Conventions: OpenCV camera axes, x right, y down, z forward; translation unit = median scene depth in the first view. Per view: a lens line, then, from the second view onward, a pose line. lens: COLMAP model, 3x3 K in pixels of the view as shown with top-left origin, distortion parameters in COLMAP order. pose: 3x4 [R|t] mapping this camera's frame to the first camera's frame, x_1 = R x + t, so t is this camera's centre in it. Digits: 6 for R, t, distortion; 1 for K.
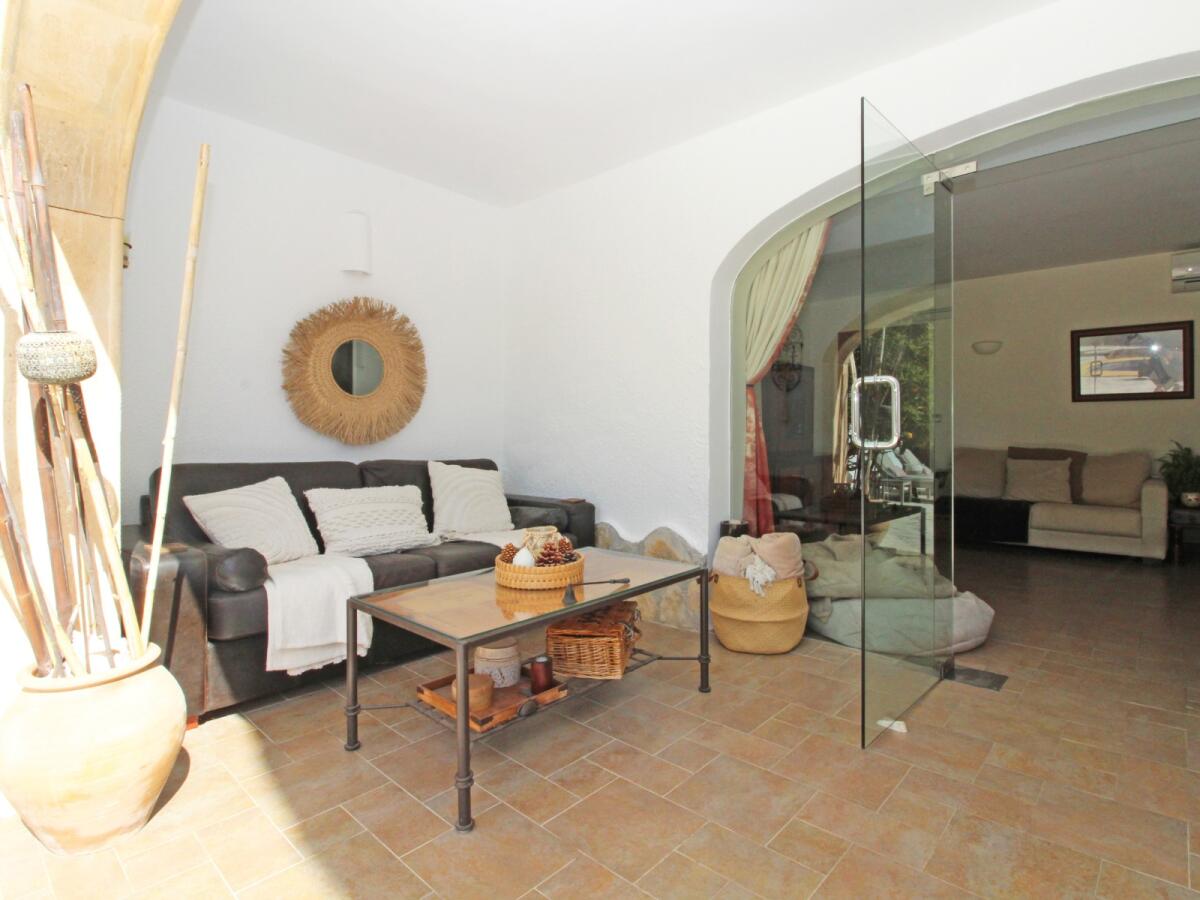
lens RADIAL K [[617.4, 0, 597.2], [0, 617.4, 430.4], [0, 0, 1]] dist [0.010981, -0.018630]
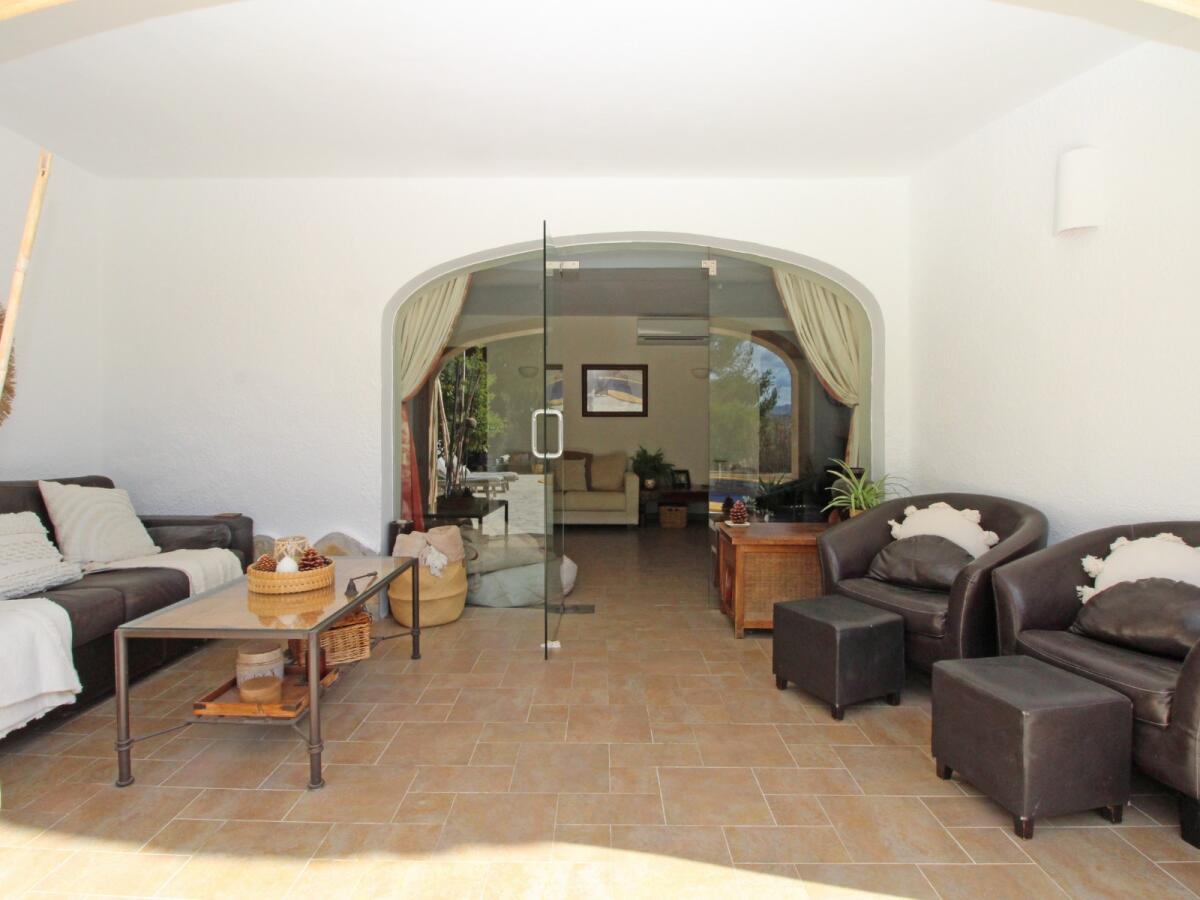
lens RADIAL K [[648.7, 0, 598.7], [0, 648.7, 428.1], [0, 0, 1]] dist [-0.001533, -0.001962]
pose [[0.732855, 0.009658, 0.680317, -0.375020], [-0.007178, 0.999953, -0.006464, -0.024485], [-0.680347, -0.000146, 0.732890, -0.160081]]
